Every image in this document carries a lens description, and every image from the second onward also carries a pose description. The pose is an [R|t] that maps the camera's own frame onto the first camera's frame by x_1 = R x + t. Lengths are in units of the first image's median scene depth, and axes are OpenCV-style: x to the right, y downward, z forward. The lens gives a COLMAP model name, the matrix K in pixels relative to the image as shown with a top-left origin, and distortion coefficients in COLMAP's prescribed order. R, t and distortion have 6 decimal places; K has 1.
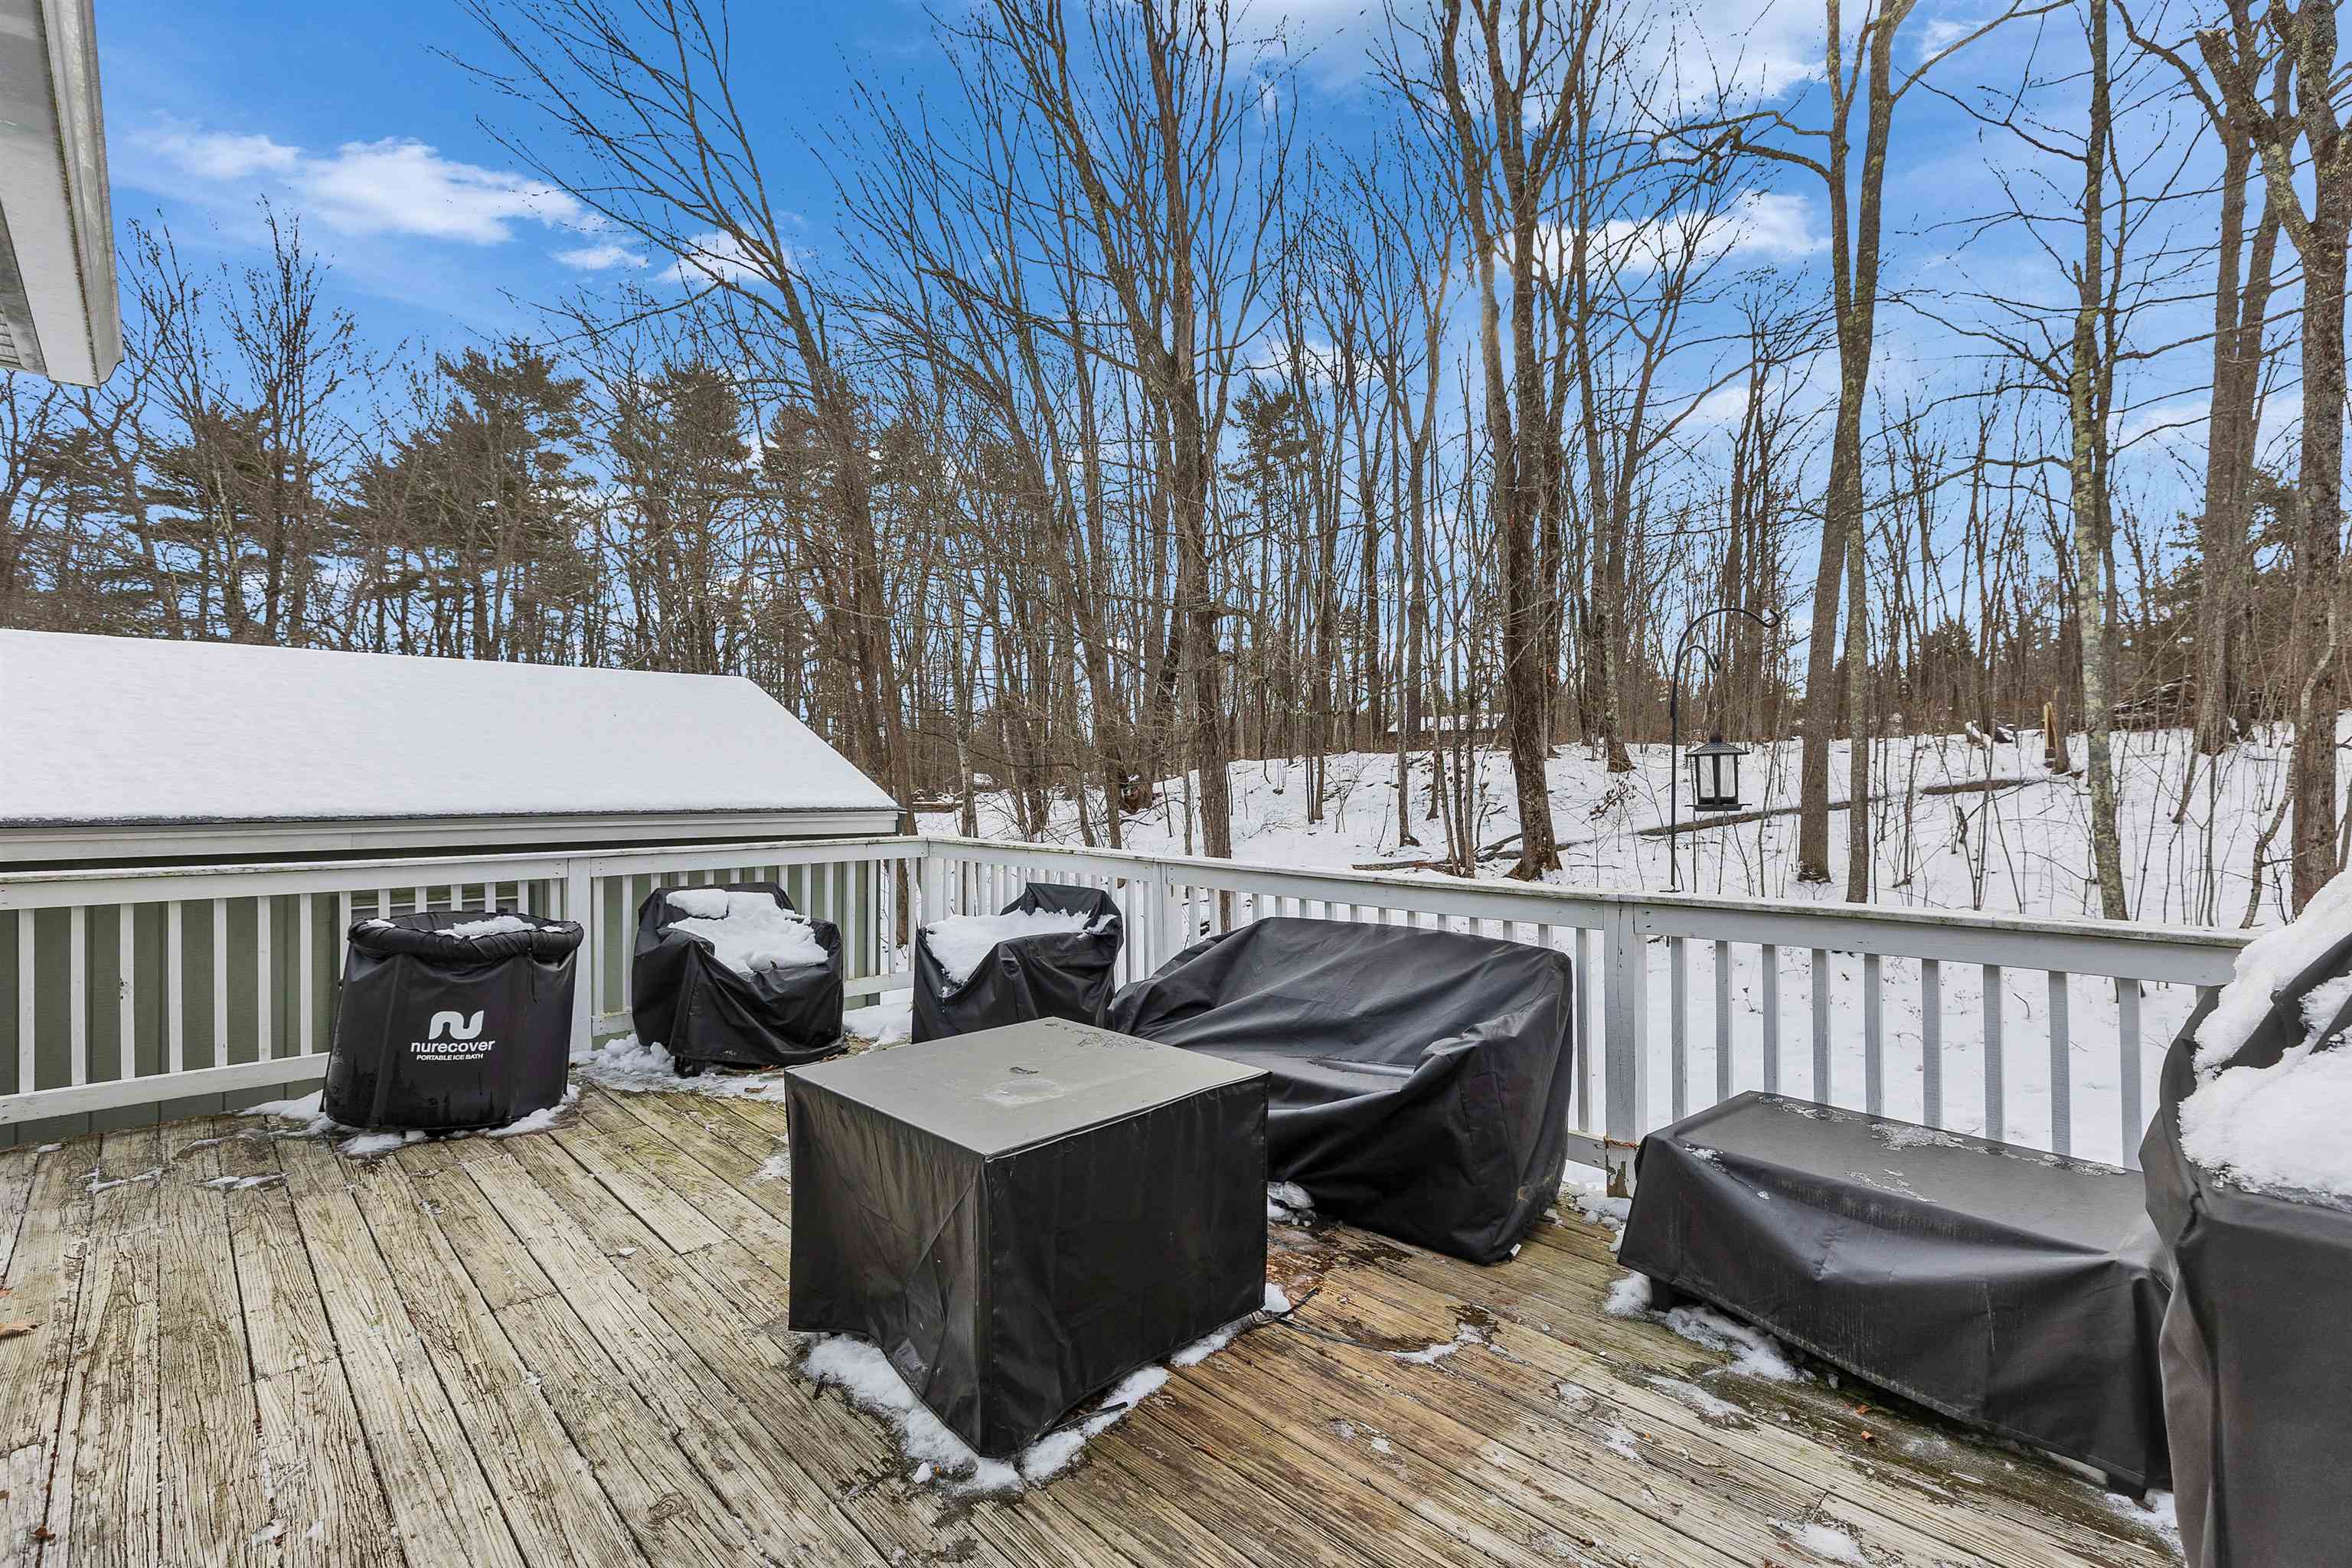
lens RADIAL K [[1066.0, 0, 1164.3], [0, 1066.0, 783.9], [0, 0, 1]] dist [0.005677, 0.000664]
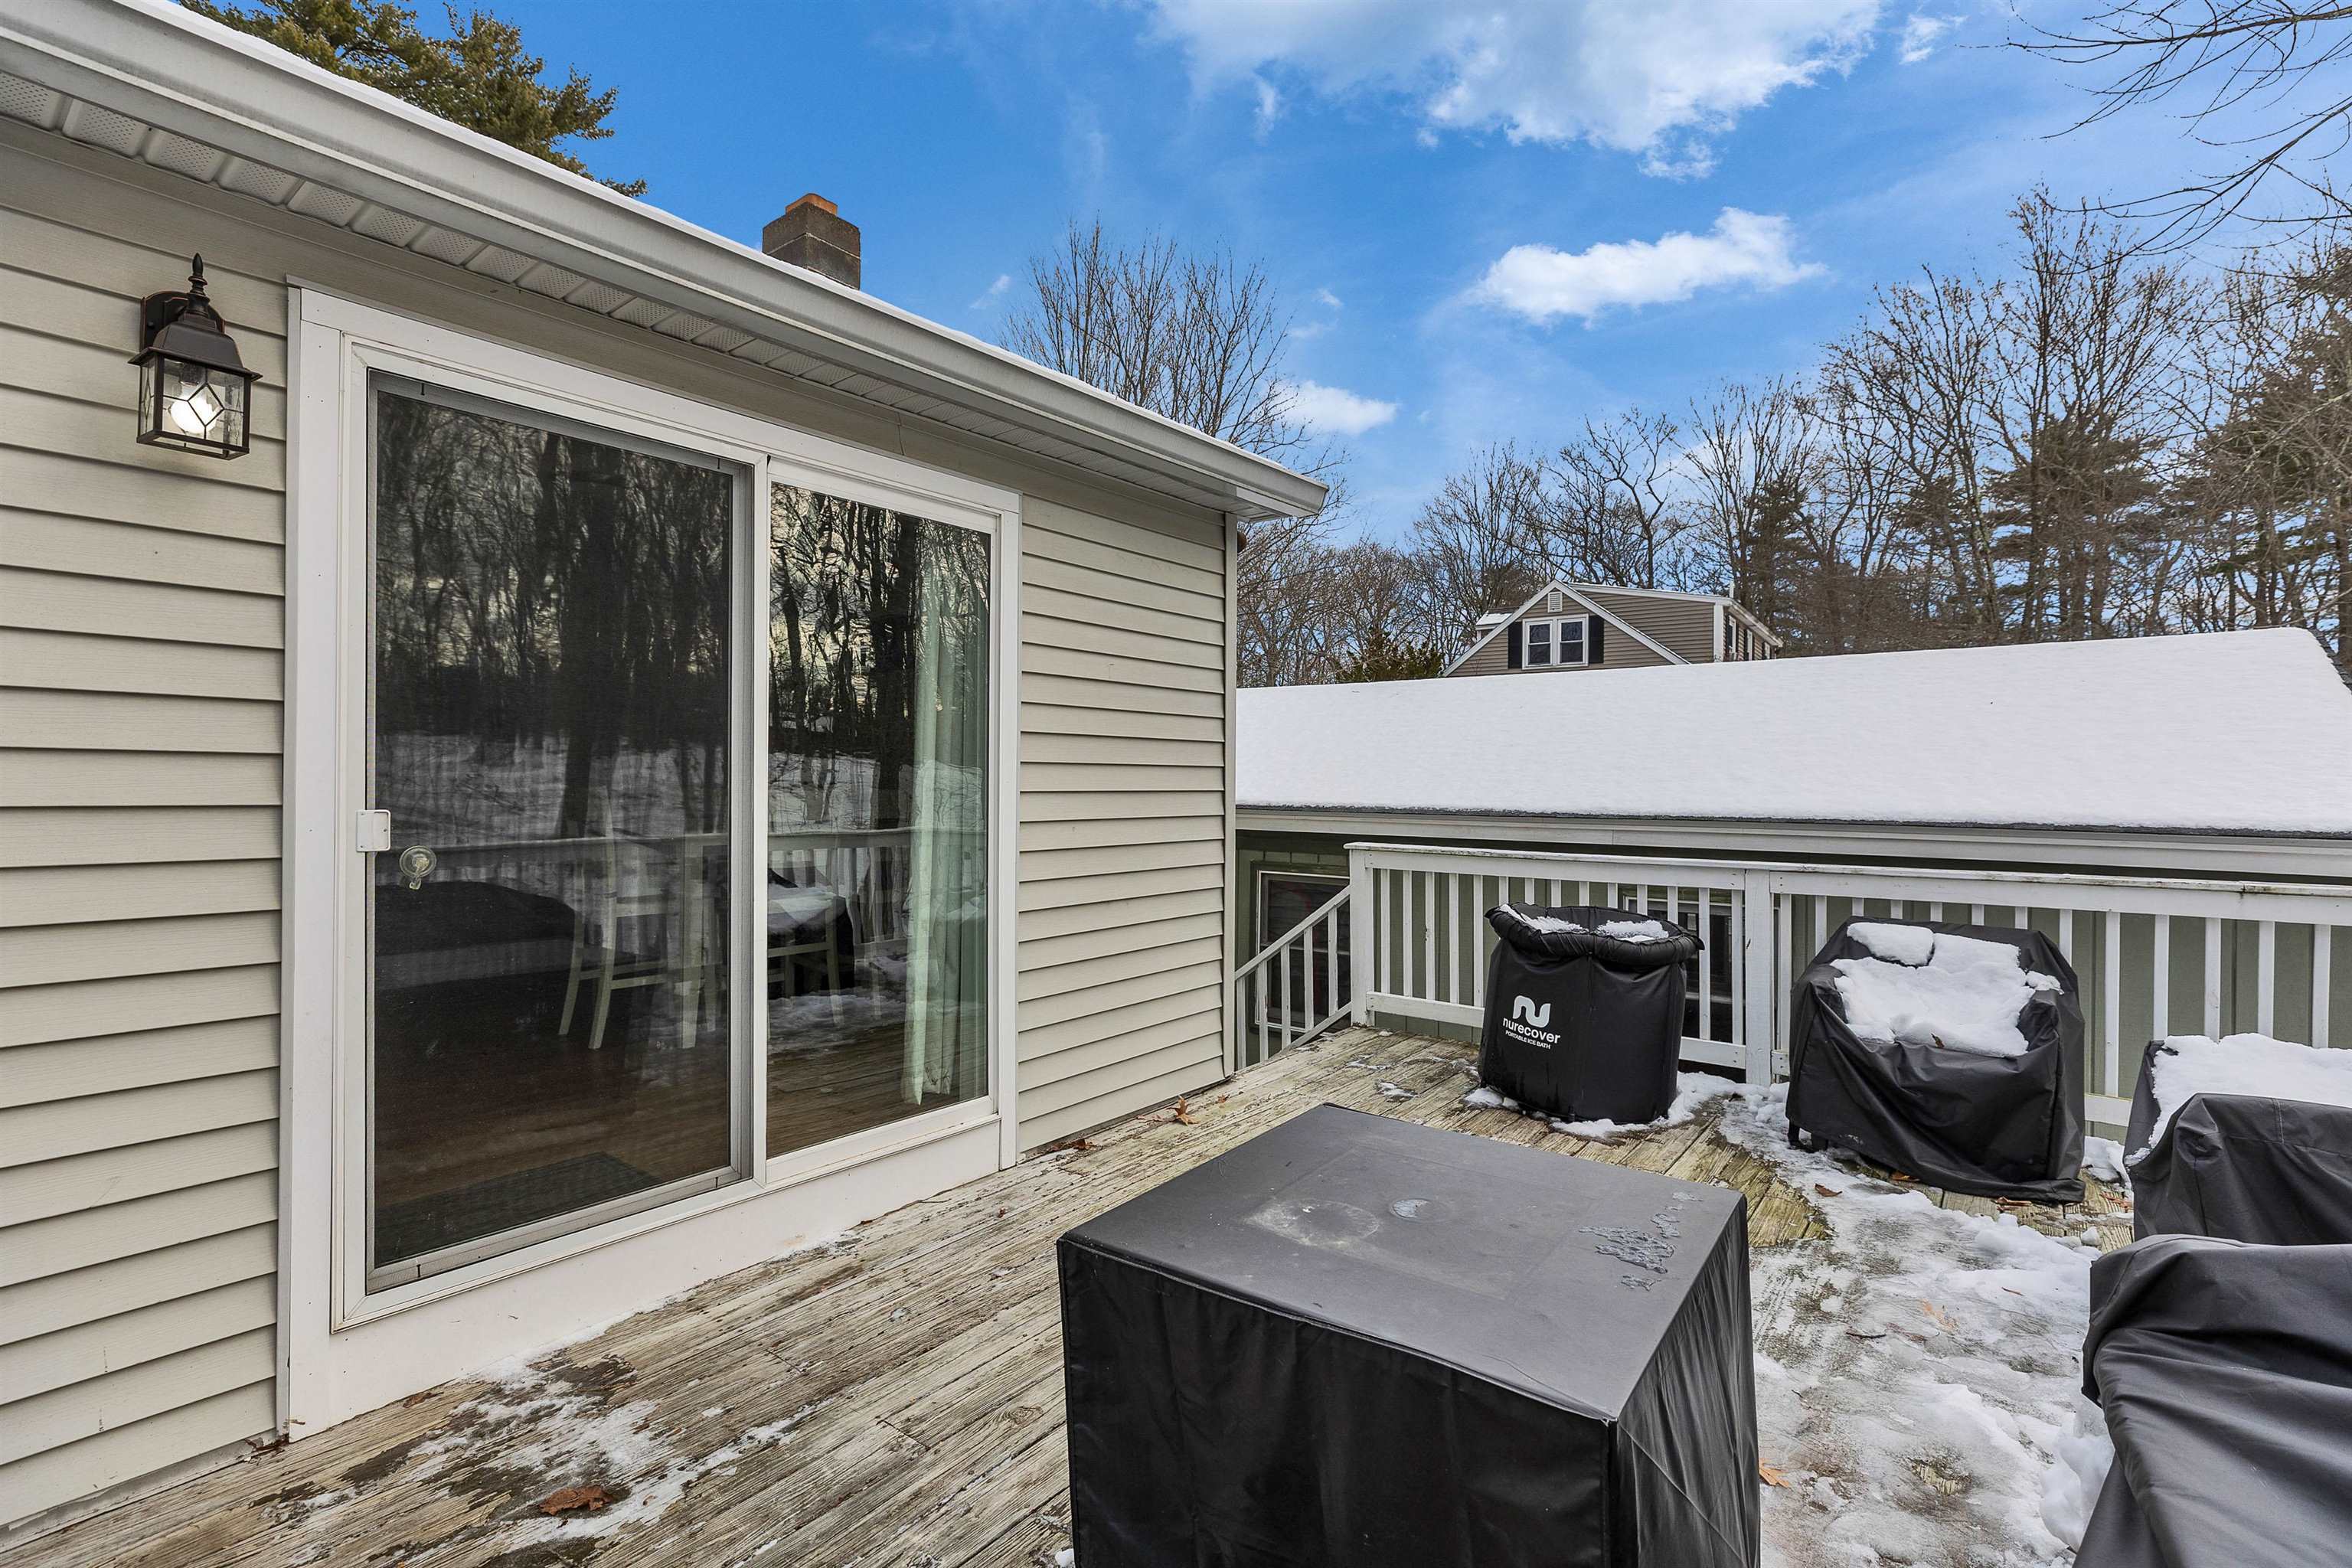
lens RADIAL K [[1066.0, 0, 1179.5], [0, 1066.0, 775.7], [0, 0, 1]] dist [0.005677, 0.000664]
pose [[0.146258, -0.003536, -0.989240, 0.325715], [-0.004636, 0.999980, -0.004259, -0.004651], [0.989236, 0.005210, 0.146239, 0.460467]]
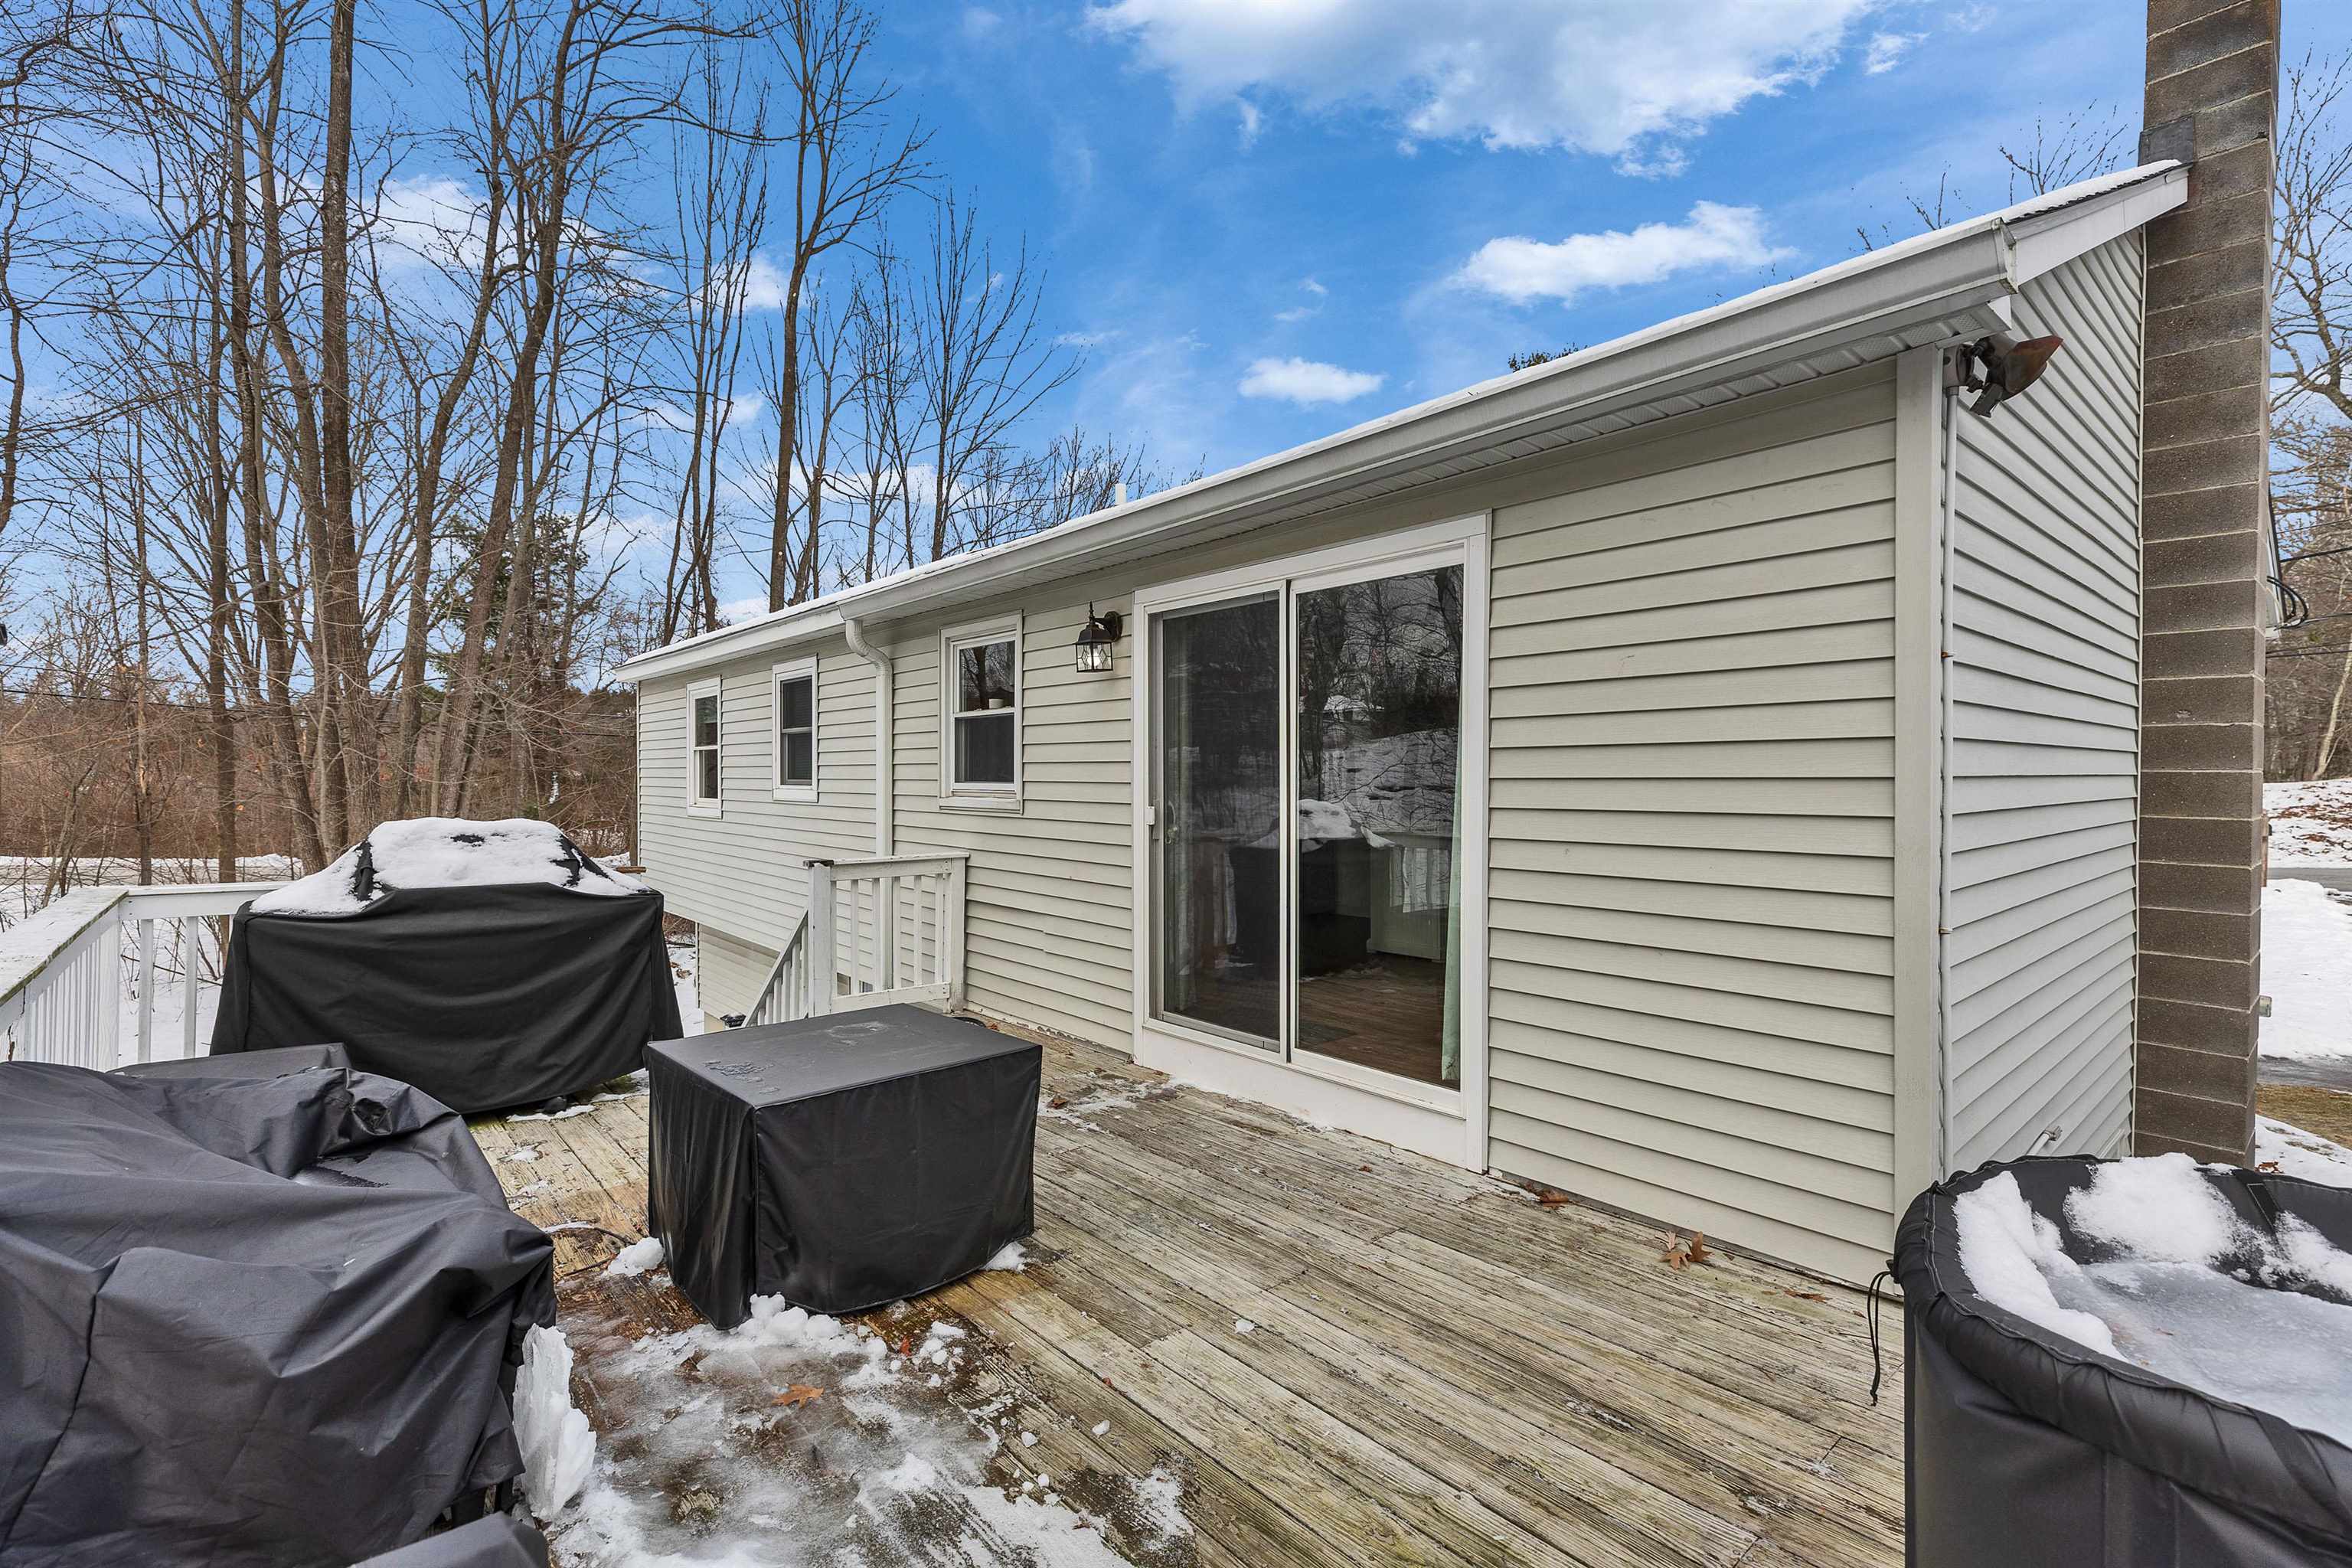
lens RADIAL K [[1066.0, 0, 1196.5], [0, 1066.0, 776.2], [0, 0, 1]] dist [0.005677, 0.000664]
pose [[-0.999546, 0.002058, 0.030075, -0.347983], [0.001998, 0.999996, -0.002031, -0.020071], [-0.030079, -0.001970, -0.999546, 1.354652]]
